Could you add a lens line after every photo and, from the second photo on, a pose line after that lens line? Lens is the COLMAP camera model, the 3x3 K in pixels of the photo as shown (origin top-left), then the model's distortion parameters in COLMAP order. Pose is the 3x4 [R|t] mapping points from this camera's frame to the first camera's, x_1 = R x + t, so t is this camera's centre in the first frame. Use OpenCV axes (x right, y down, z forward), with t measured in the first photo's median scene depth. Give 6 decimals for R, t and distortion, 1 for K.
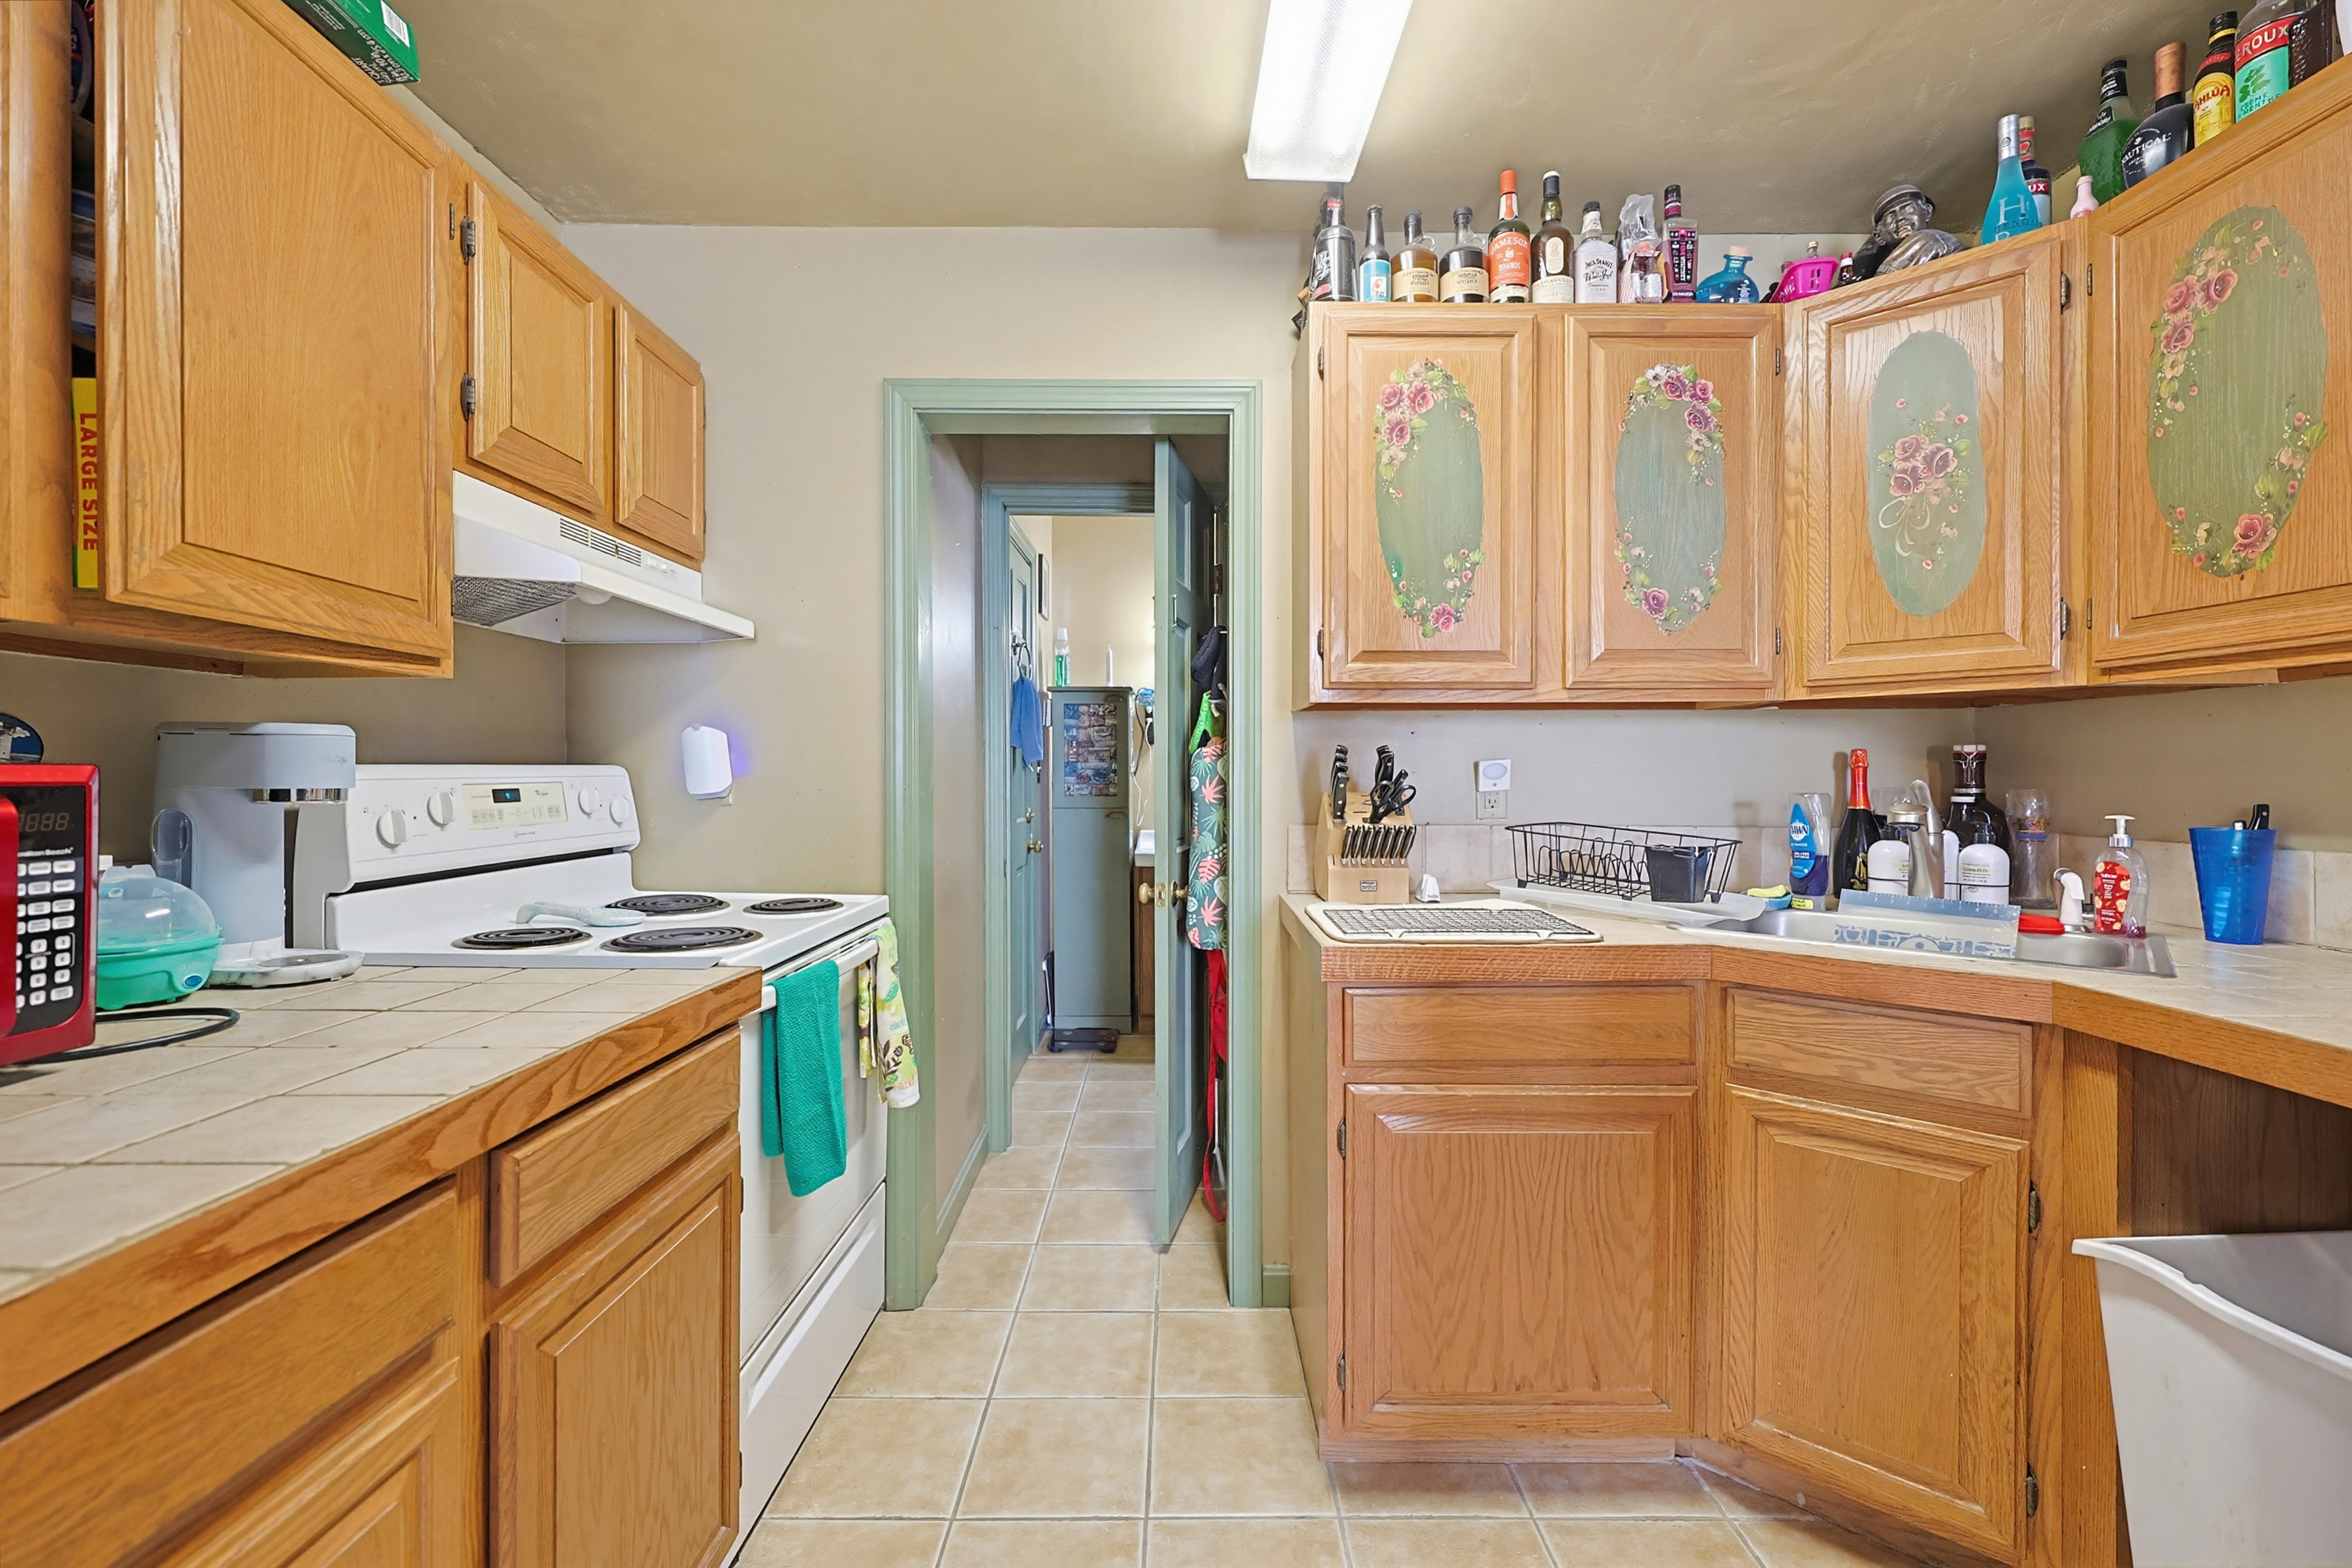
lens RADIAL K [[1035.2, 0, 1179.5], [0, 1035.2, 780.9], [0, 0, 1]] dist [-0.000418, -0.000300]
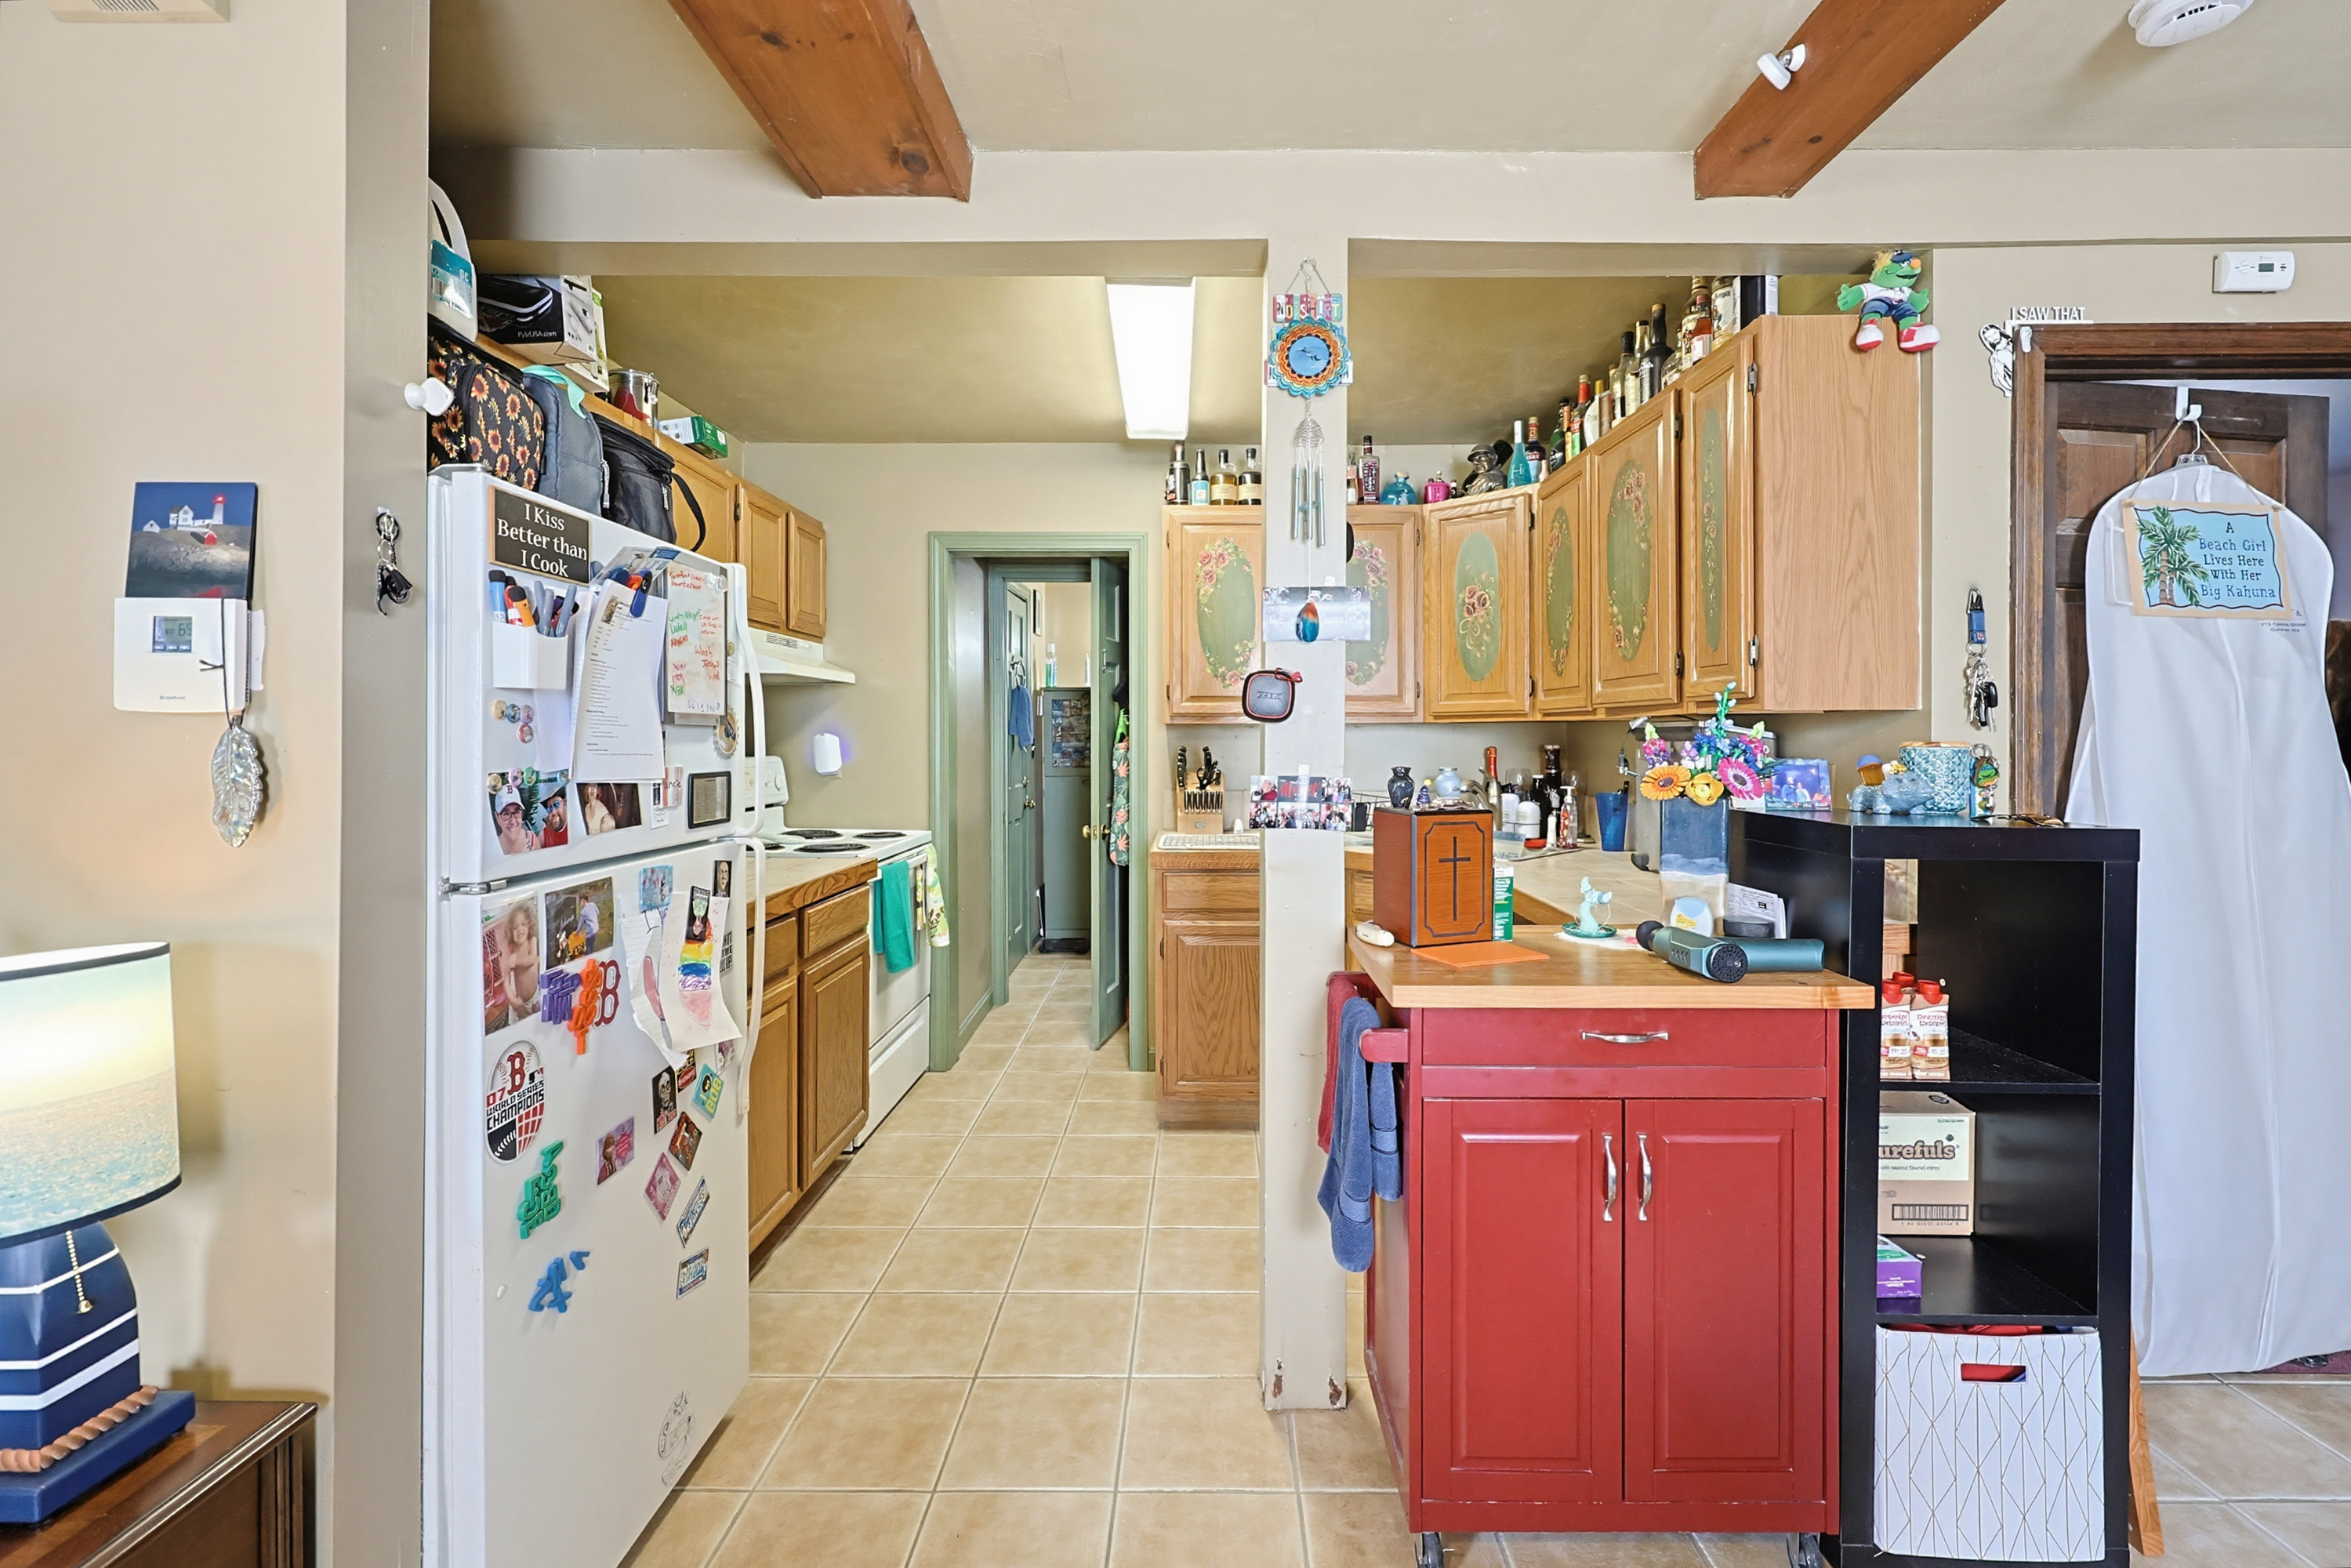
lens RADIAL K [[1034.9, 0, 1189.3], [0, 1034.9, 741.5], [0, 0, 1]] dist [-0.000418, -0.000300]
pose [[0.999964, 0.000986, -0.008487, 0.180580], [-0.000999, 0.999998, -0.001527, -0.039914], [0.008485, 0.001536, 0.999963, -0.796681]]
